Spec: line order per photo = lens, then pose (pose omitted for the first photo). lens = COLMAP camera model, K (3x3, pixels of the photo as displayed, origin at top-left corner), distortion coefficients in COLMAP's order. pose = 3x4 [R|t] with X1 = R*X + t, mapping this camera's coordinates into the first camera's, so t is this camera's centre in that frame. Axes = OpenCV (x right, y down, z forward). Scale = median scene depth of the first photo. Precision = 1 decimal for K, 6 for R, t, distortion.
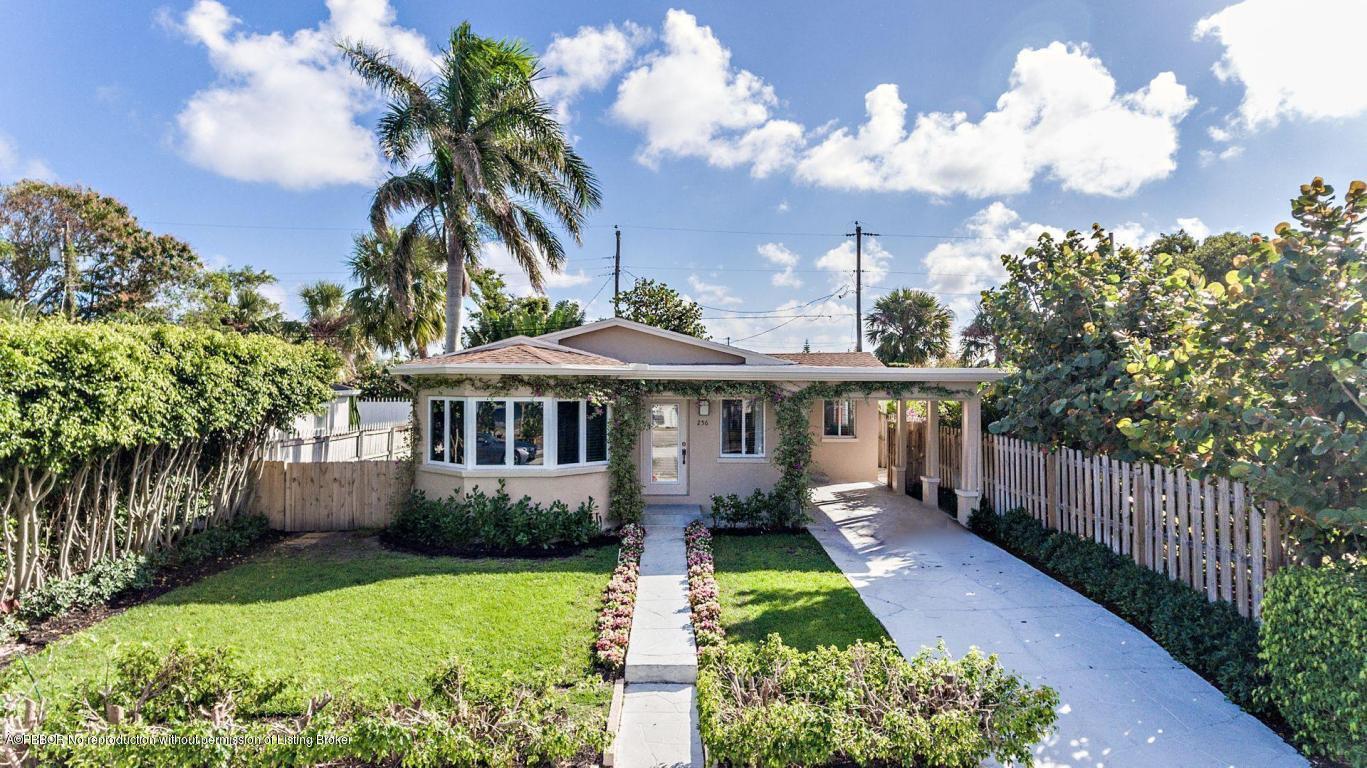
lens RADIAL K [[827.8, 0, 685.8], [0, 827.8, 369.6], [0, 0, 1]] dist [0.031111, -0.008041]
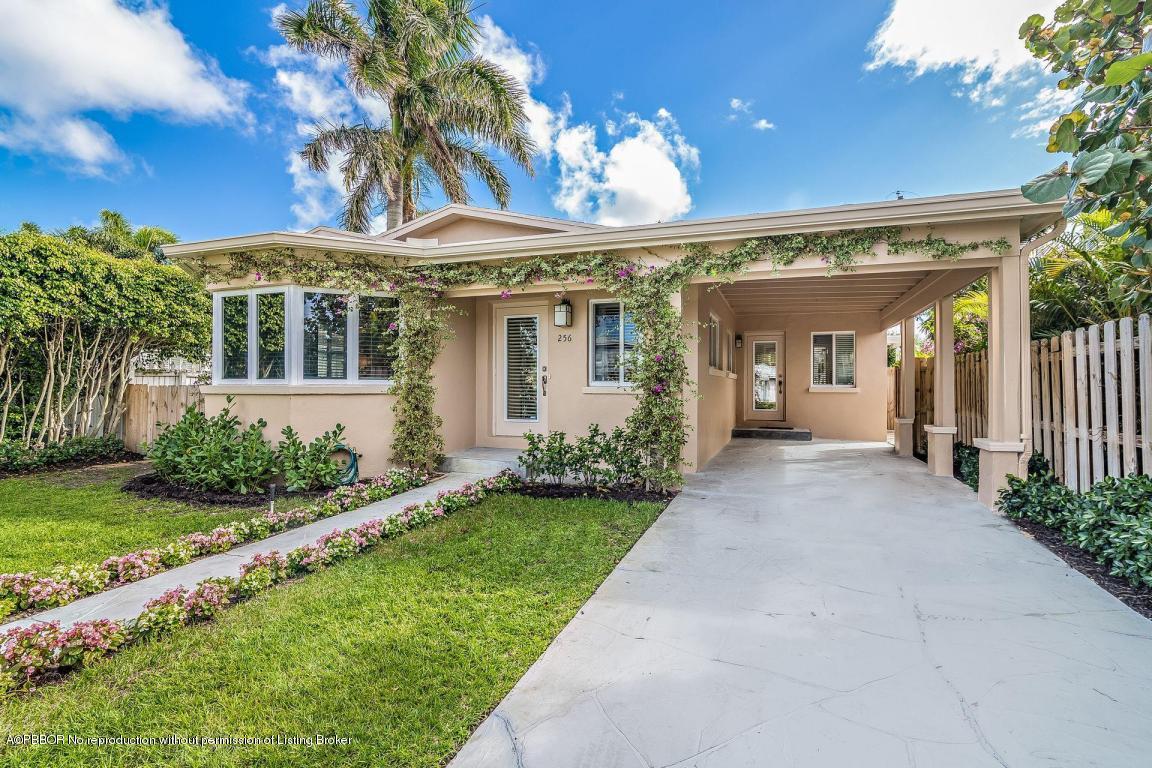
lens RADIAL K [[545.1, 0, 582.9], [0, 545.1, 377.9], [0, 0, 1]] dist [-0.003934, -0.001855]
pose [[0.927989, -0.007896, -0.372523, 0.249584], [0.006057, 0.999963, -0.006107, 0.118987], [0.372557, 0.003411, 0.928003, 0.655355]]
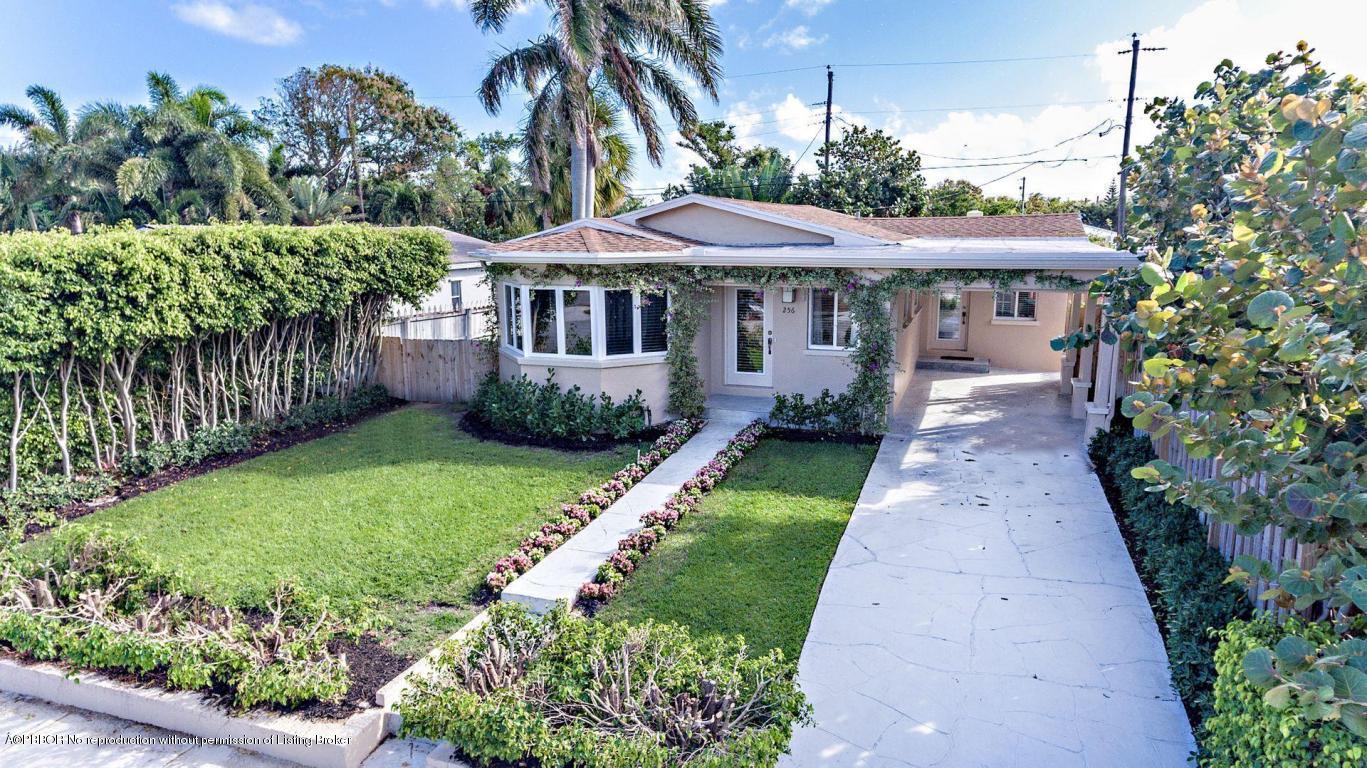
lens RADIAL K [[827.8, 0, 679.0], [0, 827.8, 376.2], [0, 0, 1]] dist [0.031111, -0.008041]
pose [[0.931271, 0.054330, -0.360254, 0.278606], [0.016585, 0.981471, 0.190889, -0.046348], [0.363950, -0.183744, 0.913115, 0.139114]]
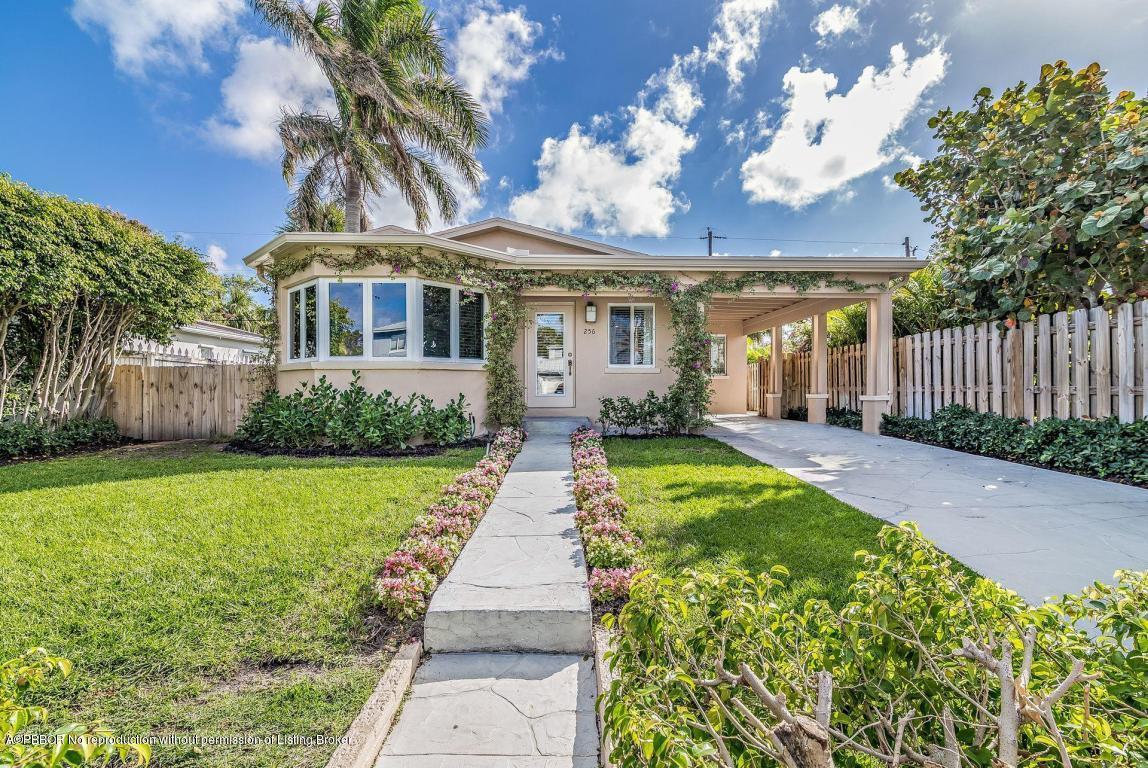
lens RADIAL K [[543.2, 0, 569.7], [0, 543.2, 389.9], [0, 0, 1]] dist [-0.003934, -0.001855]
pose [[0.999945, -0.004842, -0.009300, 0.003659], [0.004981, 0.999876, 0.014964, 0.142693], [0.009226, -0.015009, 0.999845, 0.434680]]
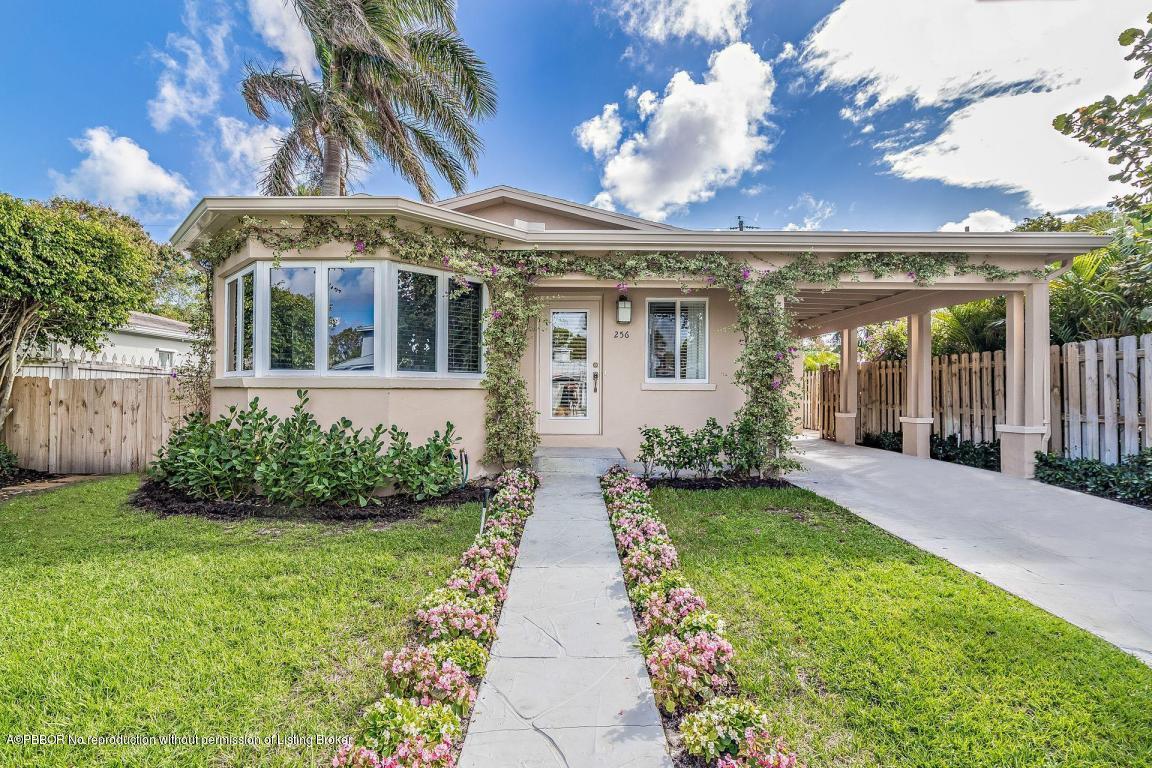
lens RADIAL K [[545.1, 0, 550.1], [0, 545.1, 390.4], [0, 0, 1]] dist [-0.003934, -0.001855]
pose [[0.998299, 0.002643, -0.058235, -0.016574], [-0.001887, 0.999913, 0.013034, 0.124719], [0.058264, -0.012902, 0.998218, 0.602029]]
